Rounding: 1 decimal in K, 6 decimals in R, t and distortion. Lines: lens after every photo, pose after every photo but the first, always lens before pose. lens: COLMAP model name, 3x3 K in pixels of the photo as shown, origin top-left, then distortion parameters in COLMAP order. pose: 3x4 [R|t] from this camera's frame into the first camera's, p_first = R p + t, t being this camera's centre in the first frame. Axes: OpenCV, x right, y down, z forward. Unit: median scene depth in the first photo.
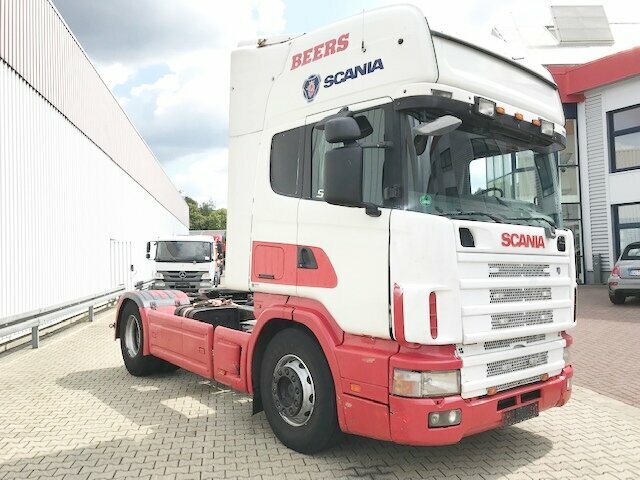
lens RADIAL K [[520.2, 0, 312.3], [0, 520.2, 228.9], [0, 0, 1]] dist [0.001430, -0.009812]
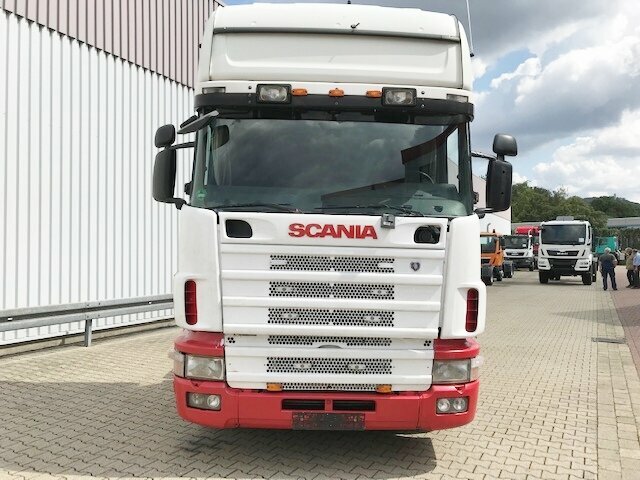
lens RADIAL K [[520.2, 0, 312.3], [0, 520.2, 228.9], [0, 0, 1]] dist [0.001430, -0.009812]
pose [[0.799266, -0.012112, -0.600855, 0.963194], [0.021325, 0.999739, 0.008213, 0.011229], [0.600599, -0.019377, 0.799316, 0.268680]]
